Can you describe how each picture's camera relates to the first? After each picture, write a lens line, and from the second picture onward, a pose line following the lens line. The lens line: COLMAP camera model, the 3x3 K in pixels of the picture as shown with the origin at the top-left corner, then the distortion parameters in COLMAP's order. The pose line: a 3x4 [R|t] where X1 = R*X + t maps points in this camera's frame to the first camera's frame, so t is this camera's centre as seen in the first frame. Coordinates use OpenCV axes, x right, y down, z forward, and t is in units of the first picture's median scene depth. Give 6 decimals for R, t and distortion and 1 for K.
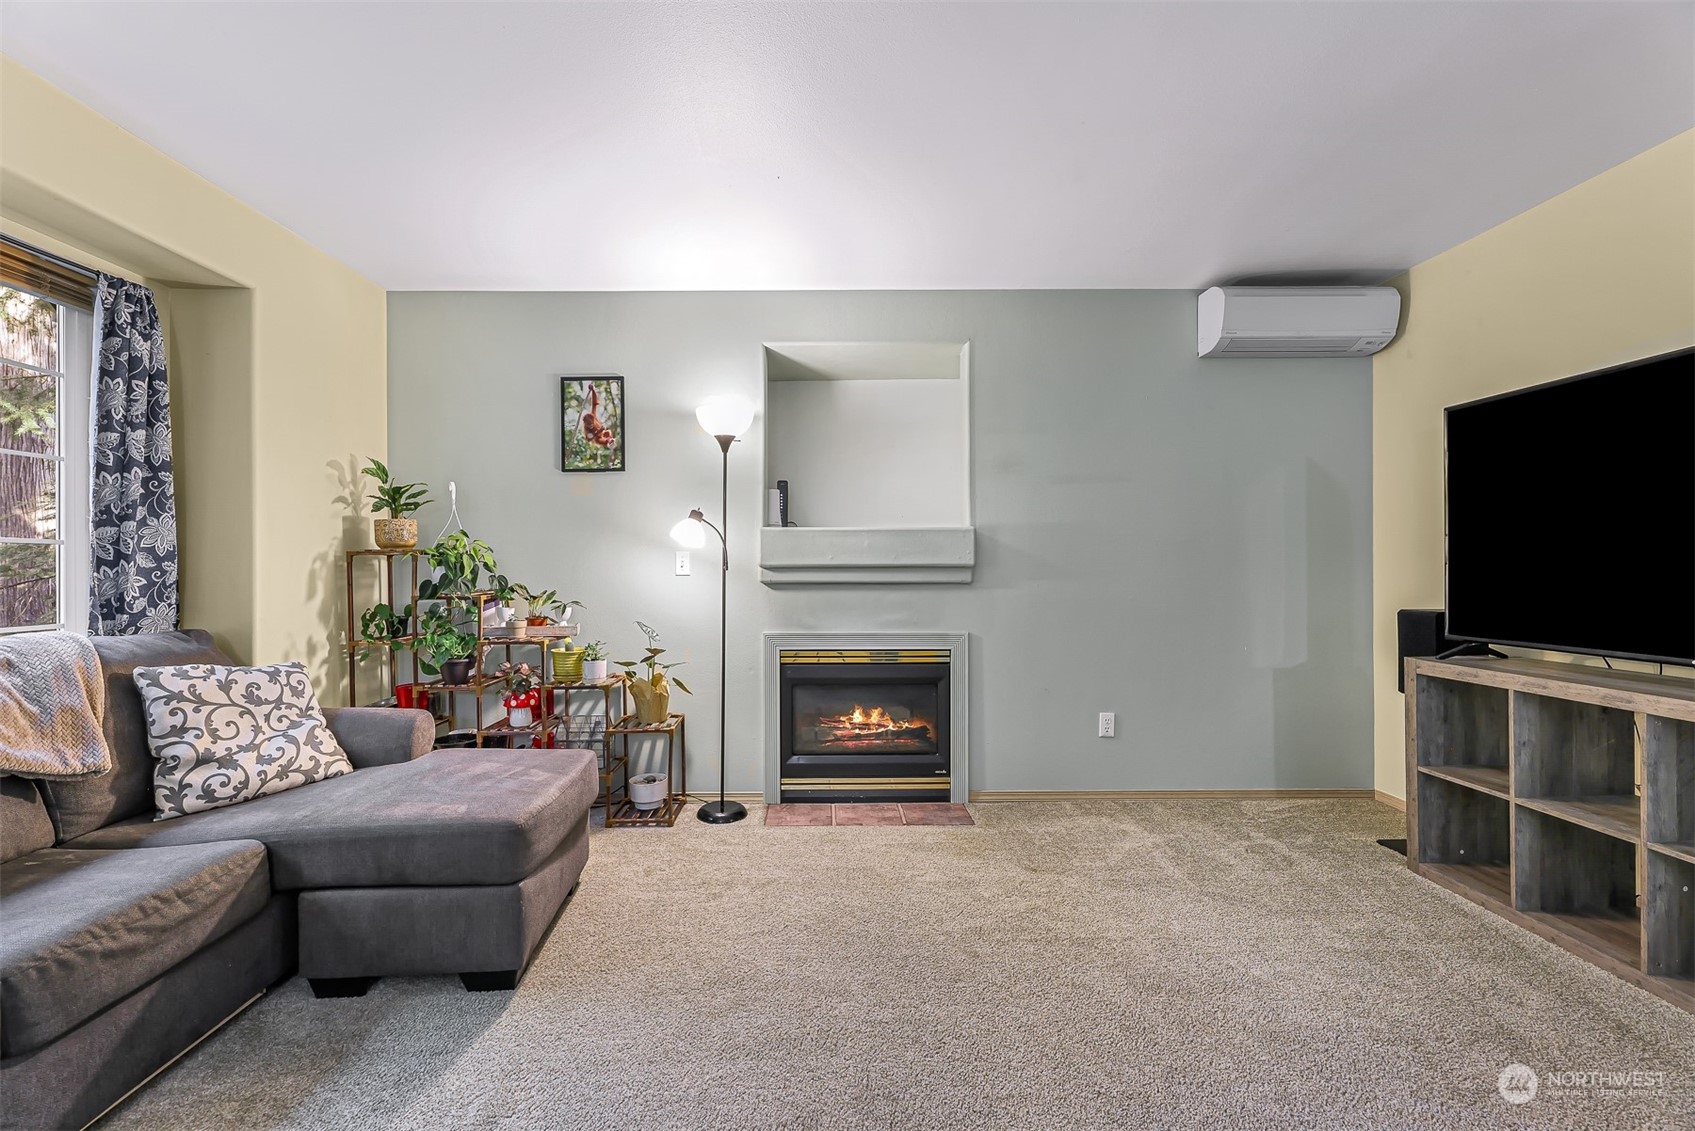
lens RADIAL K [[695.0, 0, 836.9], [0, 695.0, 565.6], [0, 0, 1]] dist [0.001581, -0.000286]
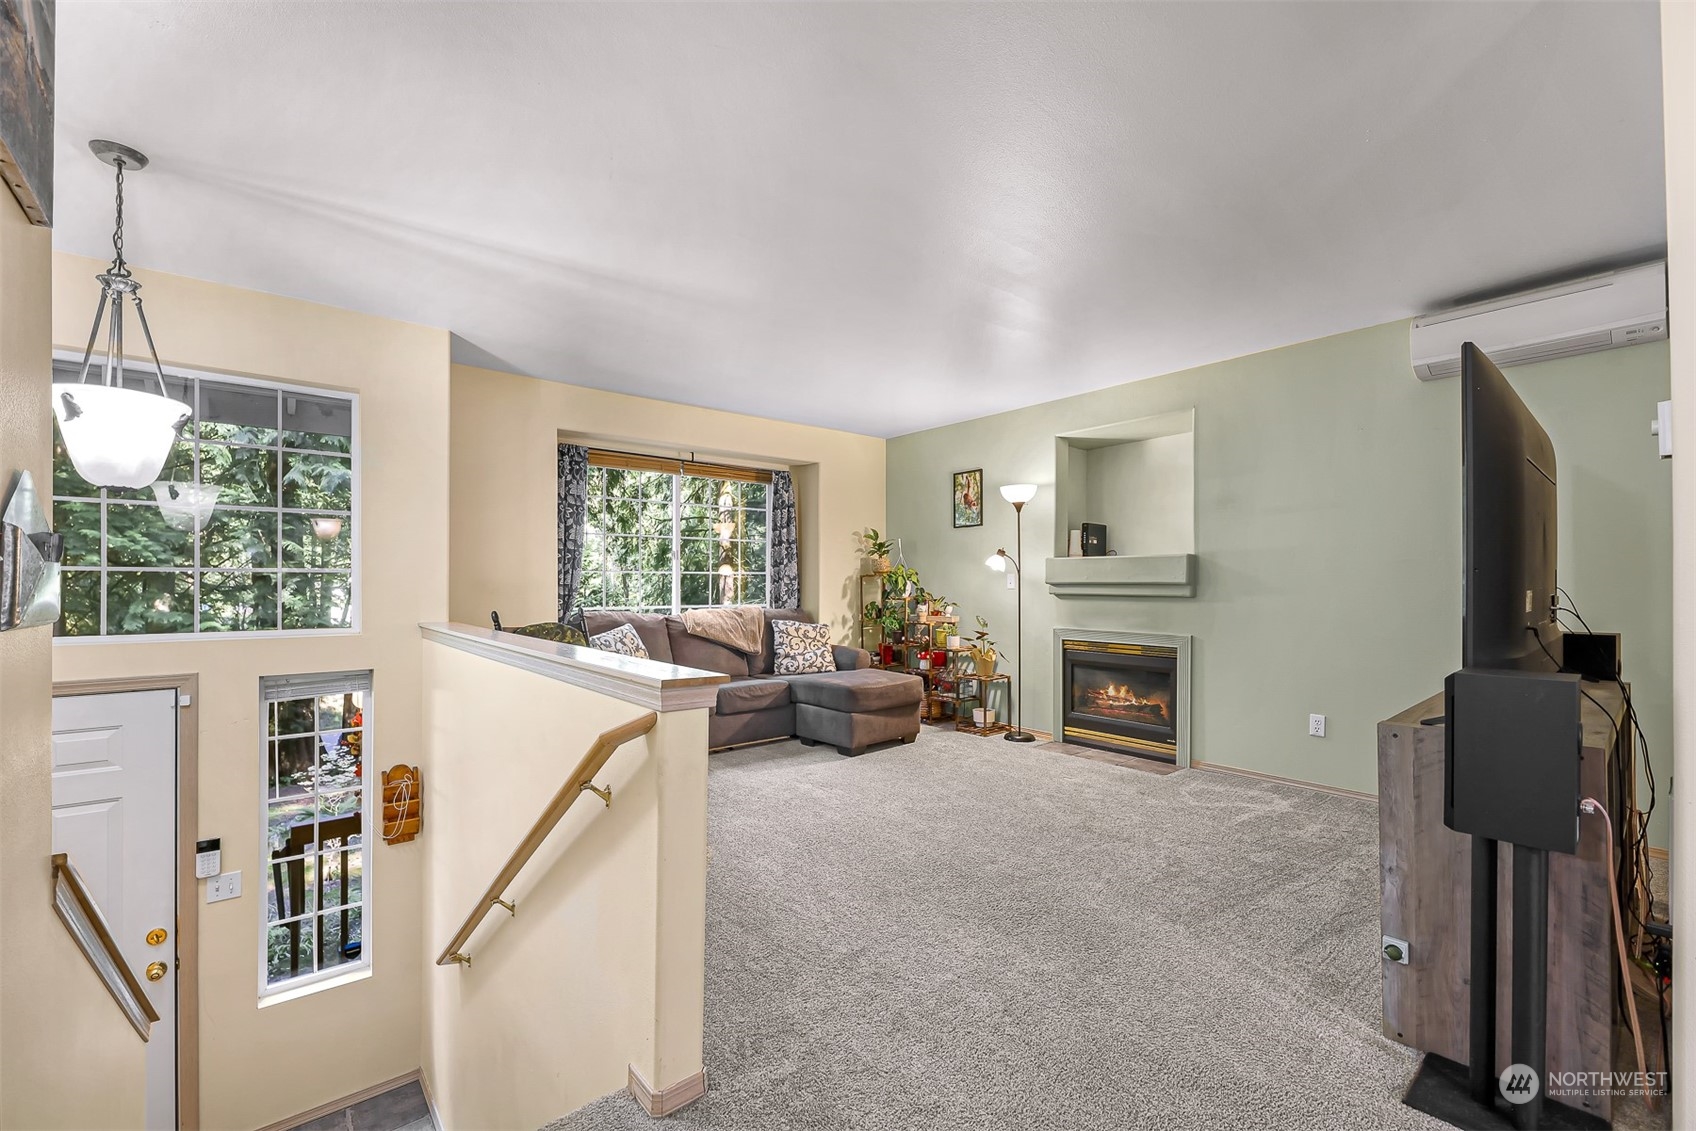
lens RADIAL K [[709.9, 0, 842.6], [0, 709.9, 582.1], [0, 0, 1]] dist [0.000048, -0.000060]
pose [[0.627358, 0.003083, -0.778725, 1.080661], [-0.001021, 0.999995, 0.003137, -0.008102], [0.778730, -0.001173, 0.627358, -0.433318]]
